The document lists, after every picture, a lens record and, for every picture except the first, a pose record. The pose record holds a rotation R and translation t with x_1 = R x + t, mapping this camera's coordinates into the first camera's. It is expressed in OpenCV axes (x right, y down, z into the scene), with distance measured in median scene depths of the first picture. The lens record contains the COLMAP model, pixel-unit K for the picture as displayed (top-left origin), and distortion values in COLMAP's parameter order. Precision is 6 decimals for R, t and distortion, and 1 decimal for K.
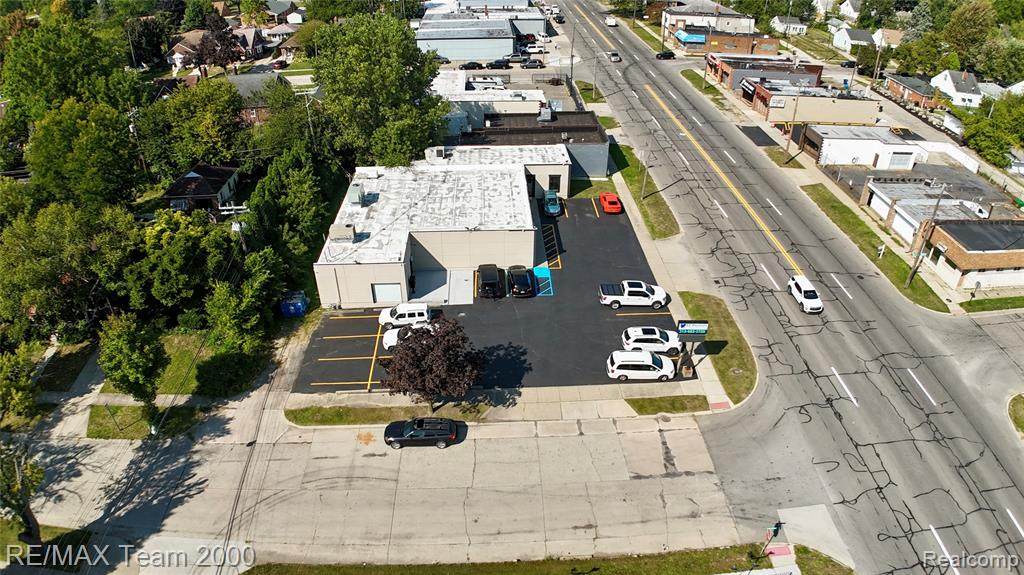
lens RADIAL K [[620.9, 0, 514.6], [0, 620.9, 282.7], [0, 0, 1]] dist [-0.162341, 0.003926]
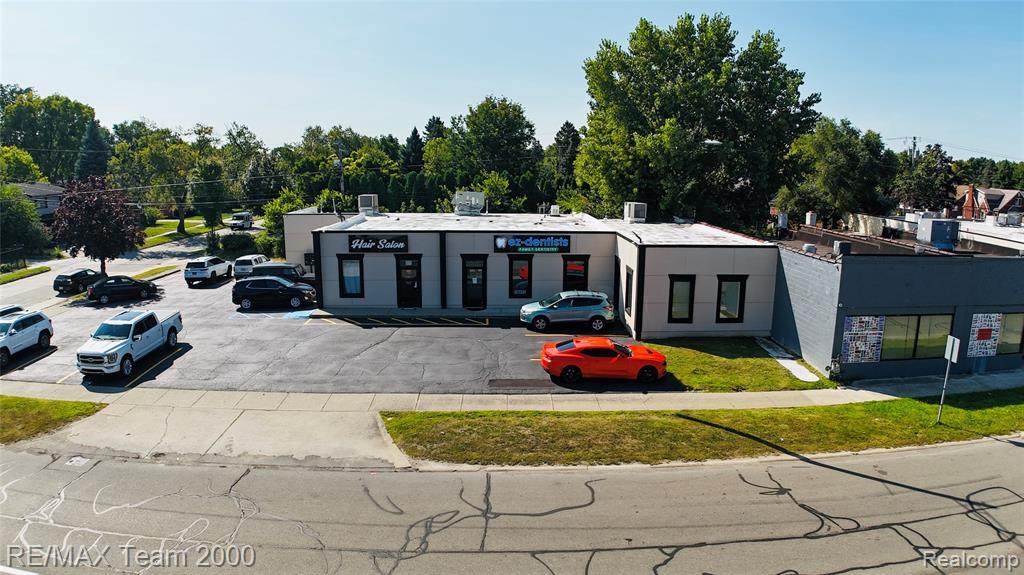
lens RADIAL K [[620.9, 0, 513.0], [0, 620.9, 283.7], [0, 0, 1]] dist [-0.162341, 0.003926]
pose [[-0.025374, 0.183258, -0.982737, 0.500521], [-0.547152, 0.820190, 0.167074, -0.204092], [0.836649, 0.541946, 0.079458, 0.966700]]
